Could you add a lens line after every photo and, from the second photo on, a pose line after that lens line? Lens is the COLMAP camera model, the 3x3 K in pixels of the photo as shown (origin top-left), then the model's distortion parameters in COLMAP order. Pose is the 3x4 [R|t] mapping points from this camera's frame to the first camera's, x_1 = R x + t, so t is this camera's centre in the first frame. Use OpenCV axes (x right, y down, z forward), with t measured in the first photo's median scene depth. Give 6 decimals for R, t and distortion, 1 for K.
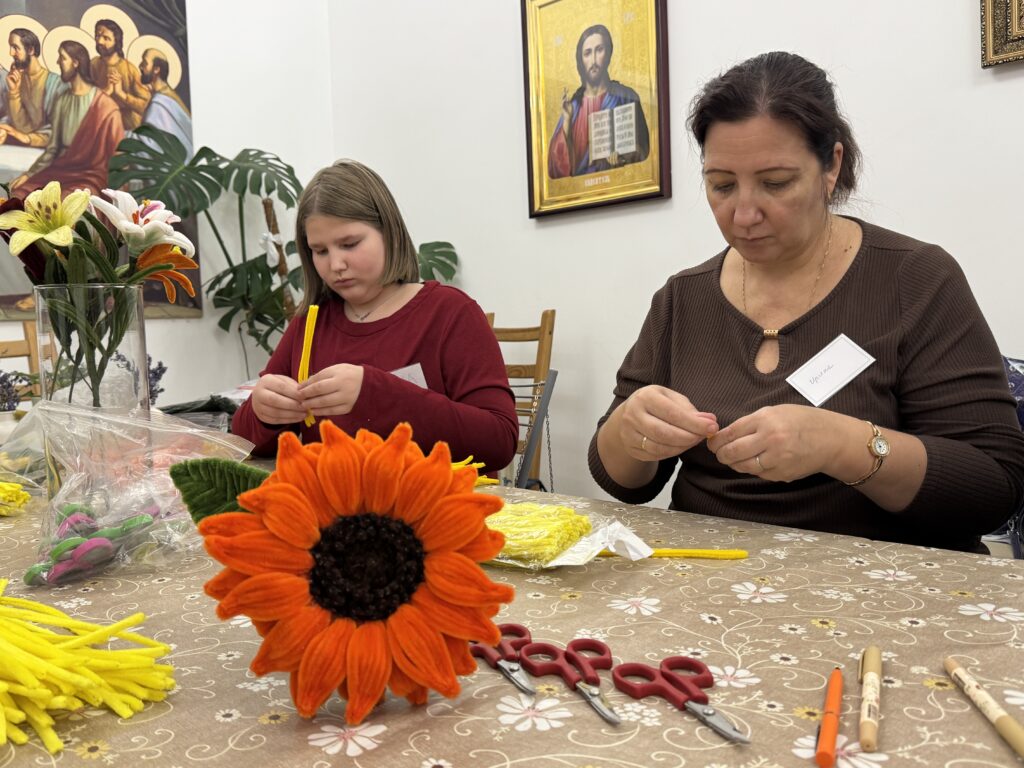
lens RADIAL K [[948.3, 0, 512.0], [0, 948.3, 384.0], [0, 0, 1]] dist [-0.008547, -0.011925]
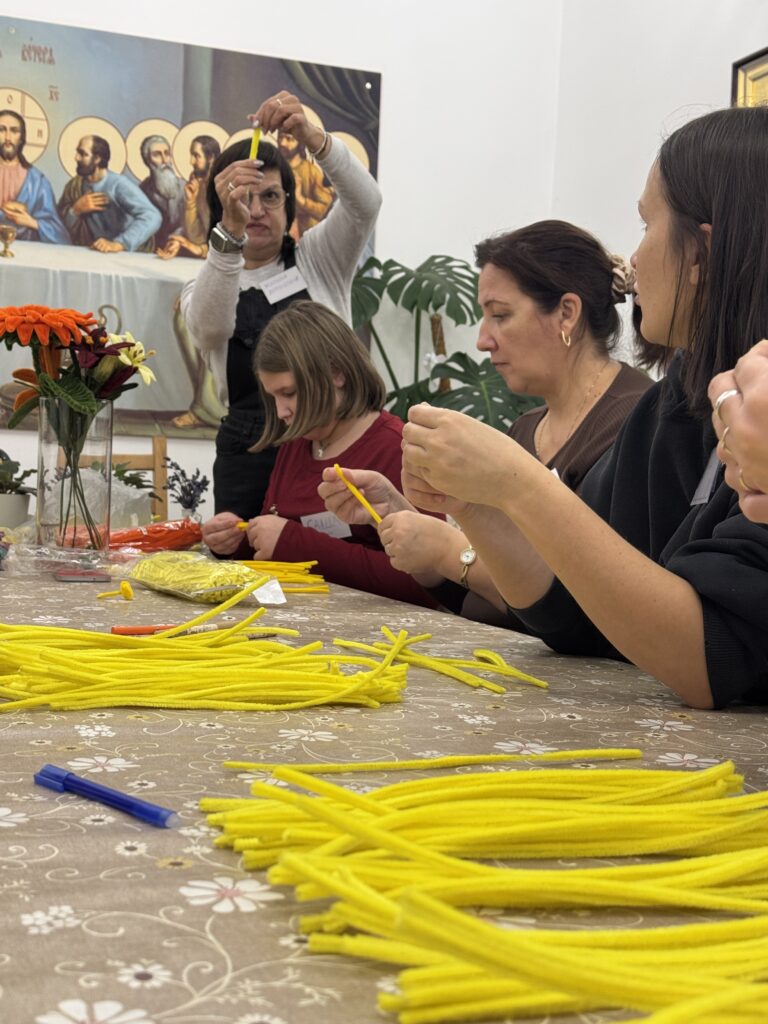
lens RADIAL K [[1459.1, 0, 384.0], [0, 1459.1, 512.0], [0, 0, 1]] dist [0.107607, -0.049462]
pose [[0.894904, 0.070503, -0.440655, 0.310769], [-0.088766, 0.995832, -0.020942, 0.019603], [0.437342, 0.057857, 0.897432, -0.228463]]
